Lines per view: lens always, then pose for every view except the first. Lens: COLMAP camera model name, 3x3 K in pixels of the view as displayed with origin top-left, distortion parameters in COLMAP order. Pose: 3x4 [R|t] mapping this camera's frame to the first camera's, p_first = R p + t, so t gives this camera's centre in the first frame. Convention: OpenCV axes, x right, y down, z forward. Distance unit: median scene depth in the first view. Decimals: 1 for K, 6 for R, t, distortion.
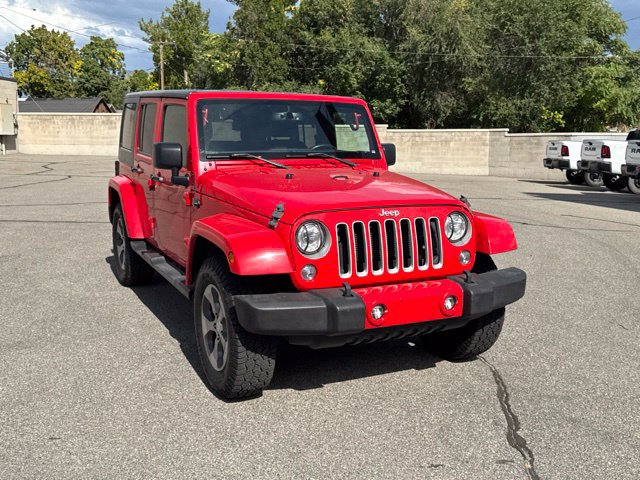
lens RADIAL K [[663.6, 0, 320.0], [0, 663.6, 240.0], [0, 0, 1]] dist [0.171337, -0.375563]
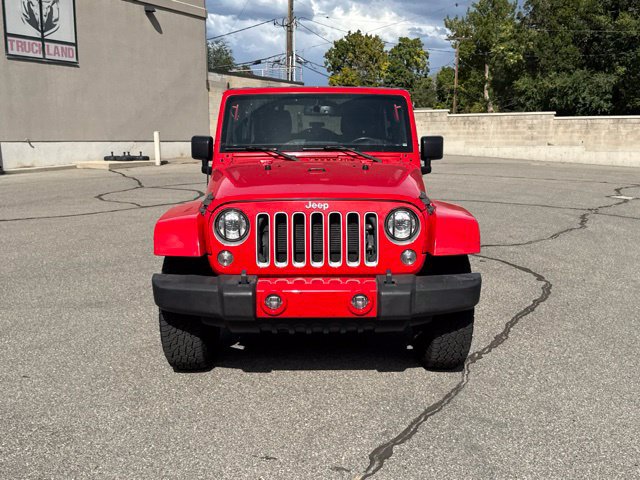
lens RADIAL K [[663.6, 0, 320.0], [0, 663.6, 240.0], [0, 0, 1]] dist [0.171337, -0.375563]
pose [[0.899350, 0.064001, -0.432520, 0.051759], [-0.061317, 0.997915, 0.020165, -0.000955], [0.432909, 0.008385, 0.901399, 0.010527]]
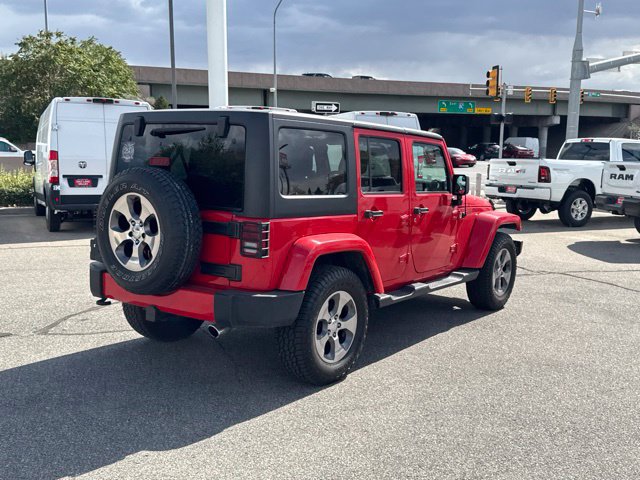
lens RADIAL K [[658.7, 0, 320.0], [0, 658.7, 240.0], [0, 0, 1]] dist [0.177456, -0.381088]
pose [[-0.456361, -0.134482, 0.879573, -0.146664], [0.123684, 0.969329, 0.212377, -0.038440], [-0.881157, 0.205710, -0.425730, 0.212866]]
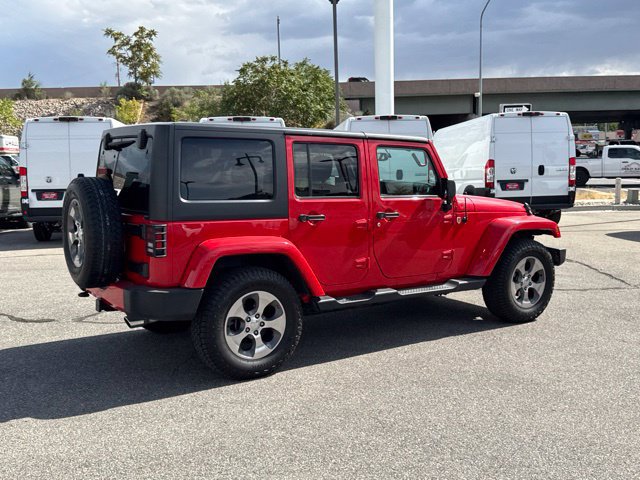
lens RADIAL K [[663.6, 0, 320.0], [0, 663.6, 240.0], [0, 0, 1]] dist [0.171337, -0.375563]
pose [[-0.134734, -0.123967, 0.983097, -0.167950], [0.174655, 0.973638, 0.146711, -0.029908], [-0.975368, 0.191470, -0.109530, 0.163309]]
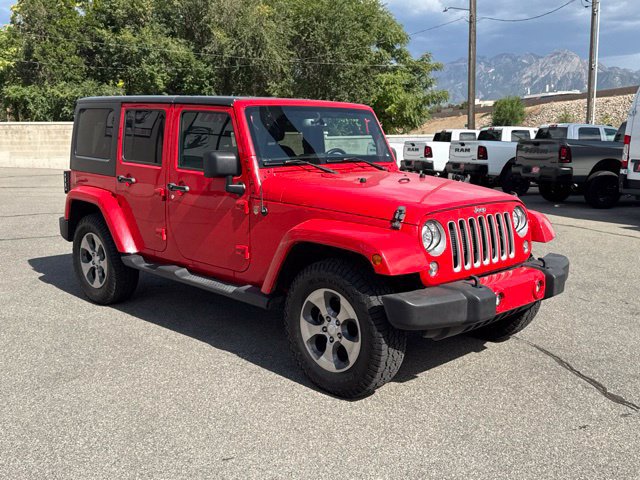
lens RADIAL K [[663.6, 0, 320.0], [0, 663.6, 240.0], [0, 0, 1]] dist [0.171337, -0.375563]
pose [[0.948706, -0.060446, 0.310328, -0.047074], [0.061419, 0.998090, 0.006647, -0.001437], [-0.310137, 0.012754, 0.950606, 0.003299]]
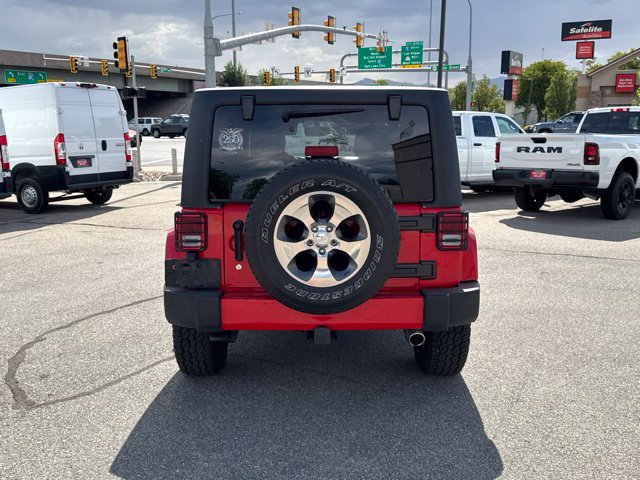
lens RADIAL K [[663.6, 0, 320.0], [0, 663.6, 240.0], [0, 0, 1]] dist [0.171337, -0.375563]
pose [[-0.898319, -0.074528, 0.432977, -0.076258], [0.071525, 0.947552, 0.311496, -0.047631], [-0.433483, 0.310792, -0.845873, 0.266818]]
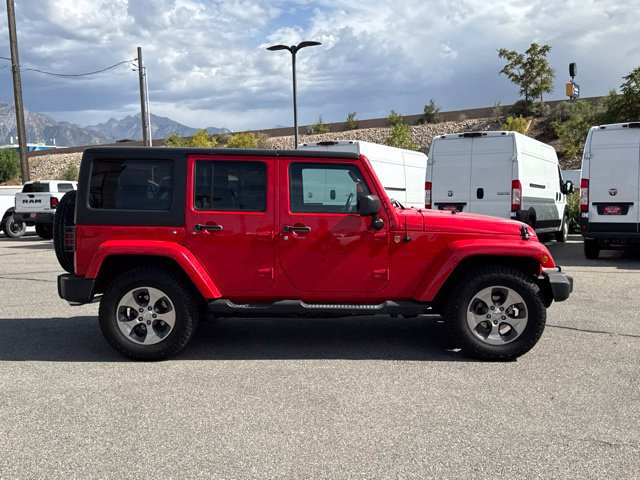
lens RADIAL K [[663.6, 0, 320.0], [0, 663.6, 240.0], [0, 0, 1]] dist [0.171337, -0.375563]
pose [[0.468235, -0.095103, 0.878471, -0.156640], [0.162577, 0.986490, 0.020141, -0.011923], [-0.868519, 0.133388, 0.477371, 0.060573]]
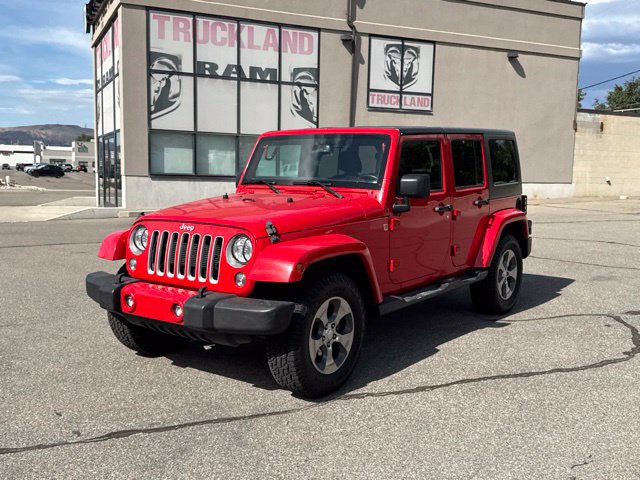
lens RADIAL K [[663.6, 0, 320.0], [0, 663.6, 240.0], [0, 0, 1]] dist [0.171337, -0.375563]
pose [[0.450277, 0.092366, -0.888099, 0.120302], [-0.148462, 0.988535, 0.027540, -0.008208], [0.880460, 0.119449, 0.458827, 0.064257]]
